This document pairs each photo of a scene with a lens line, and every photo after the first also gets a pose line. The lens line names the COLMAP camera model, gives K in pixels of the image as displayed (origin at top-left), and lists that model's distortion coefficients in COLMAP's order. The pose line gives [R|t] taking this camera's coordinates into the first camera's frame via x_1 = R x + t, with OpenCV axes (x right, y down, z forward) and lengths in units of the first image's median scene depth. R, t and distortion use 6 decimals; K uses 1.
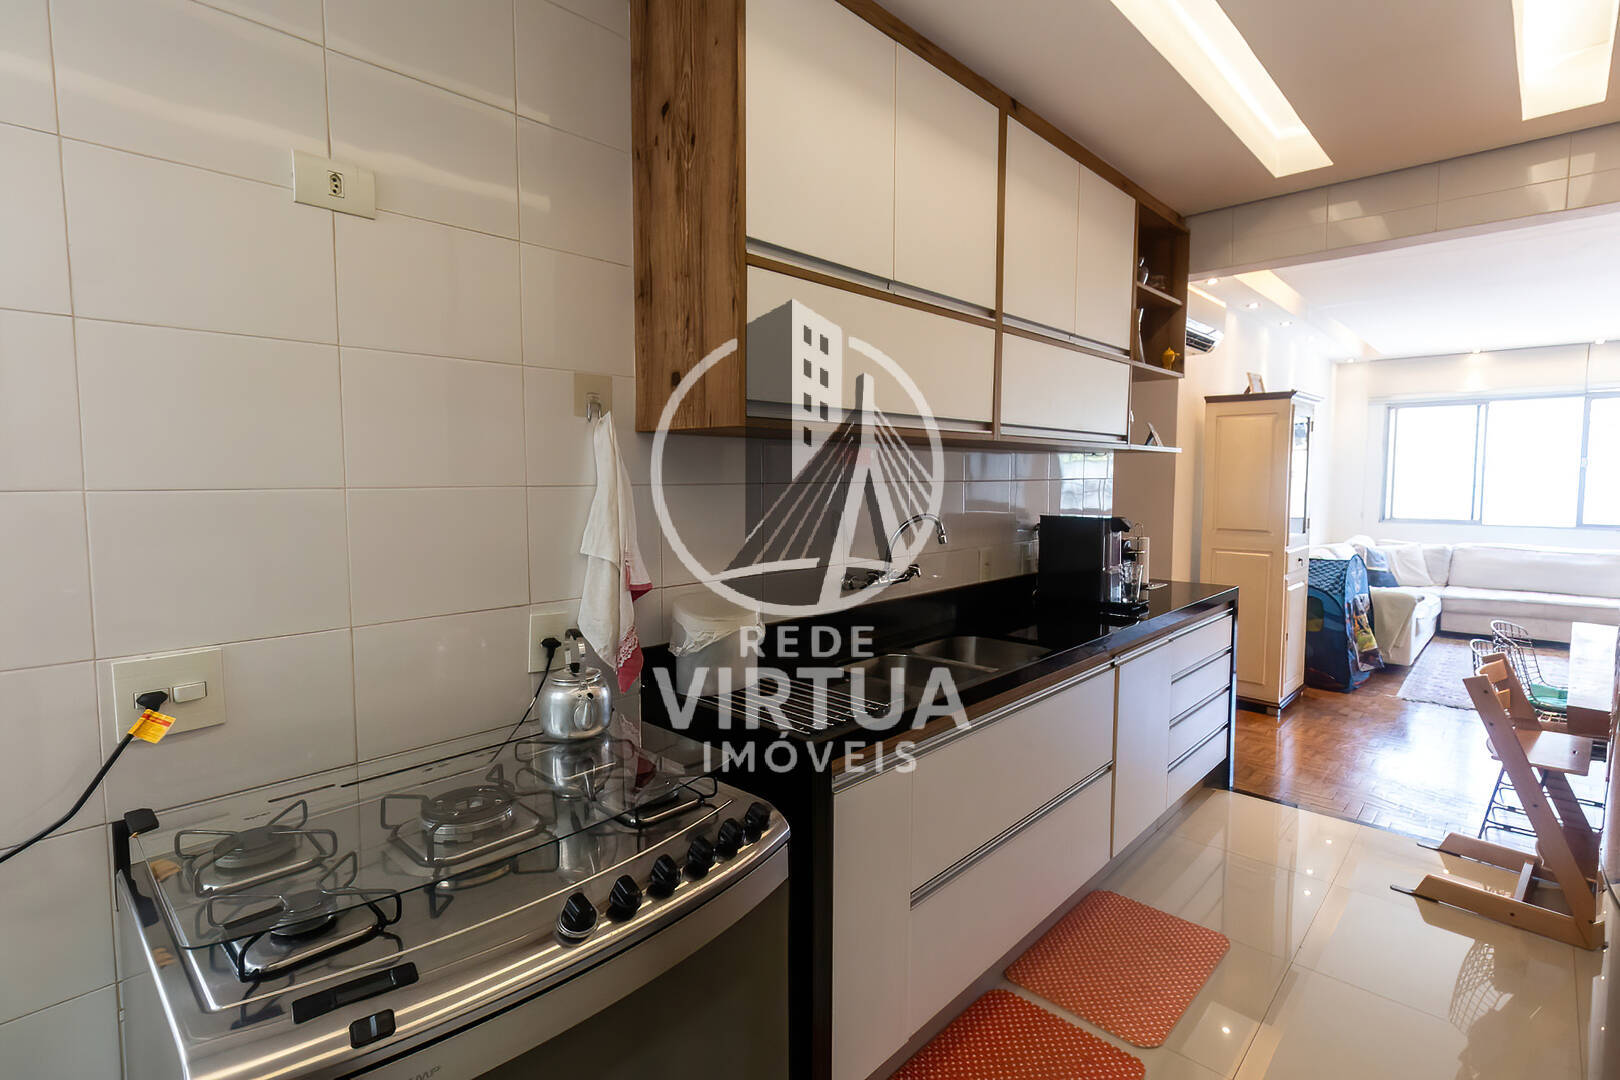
lens RADIAL K [[765.6, 0, 808.7], [0, 765.6, 527.4], [0, 0, 1]] dist [0.008332, -0.000370]
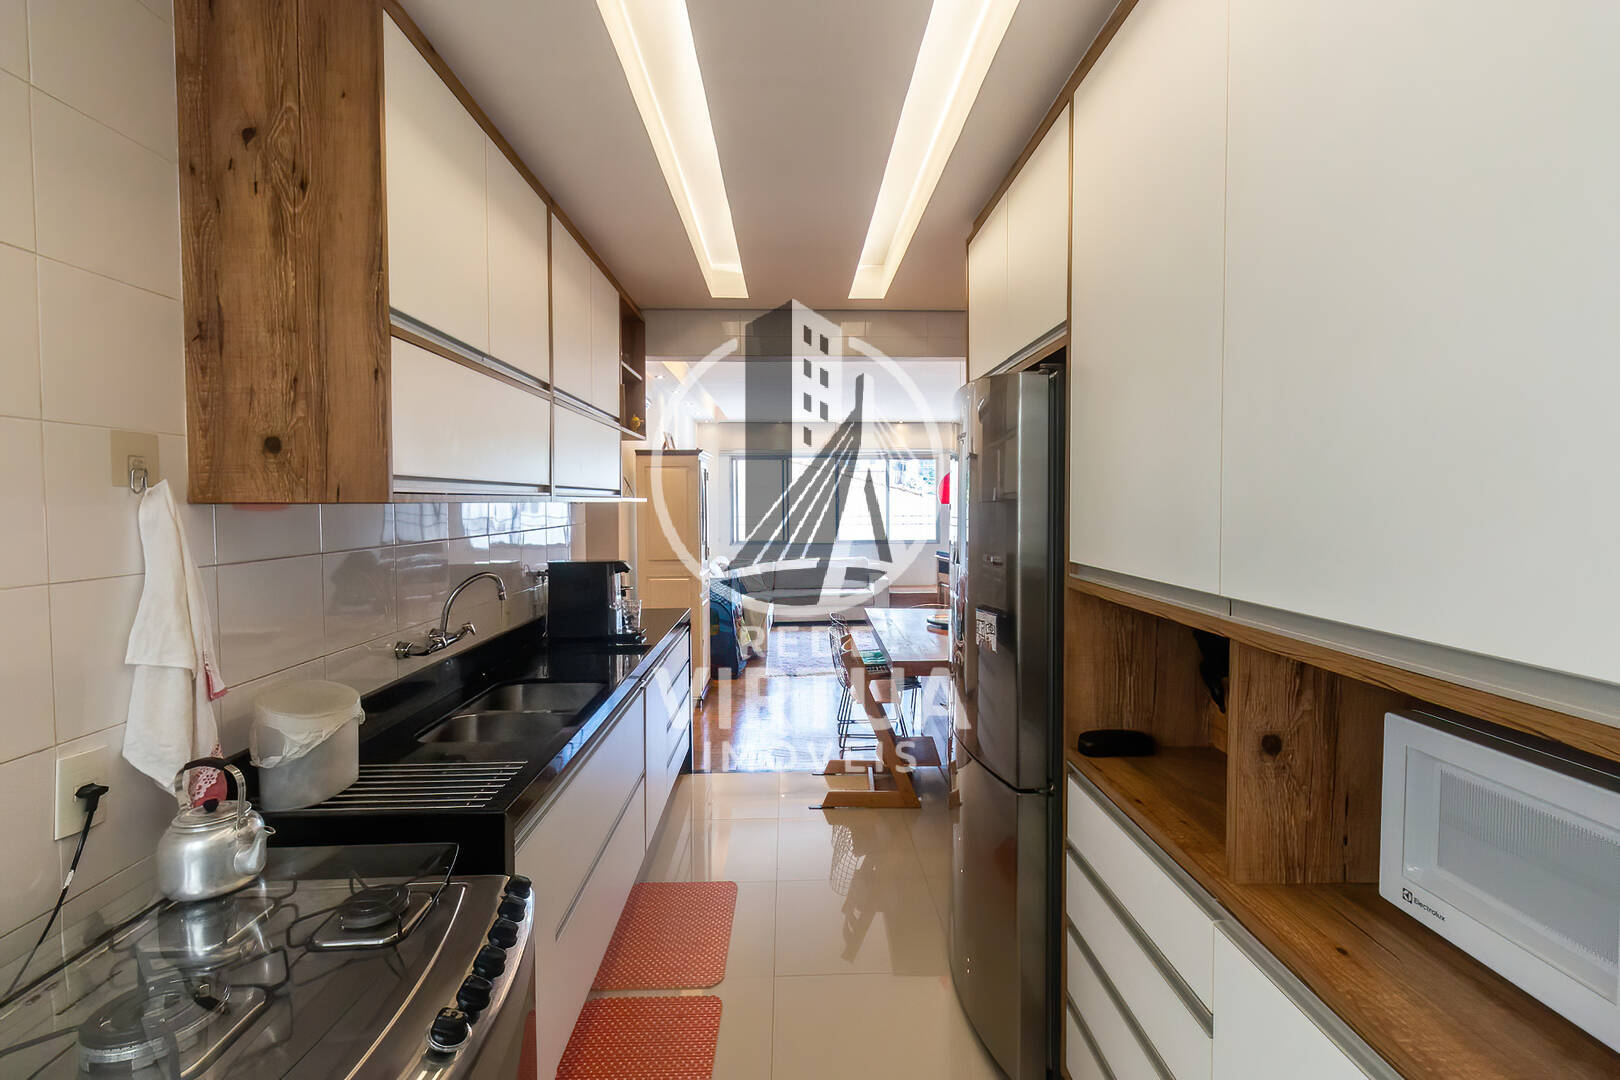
lens RADIAL K [[754.3, 0, 808.4], [0, 754.3, 525.6], [0, 0, 1]] dist [0.002584, -0.000055]
pose [[0.704869, -0.027272, 0.708813, -0.242346], [0.054466, 0.998391, -0.015750, -0.038605], [-0.707243, 0.049707, 0.705220, -0.015838]]
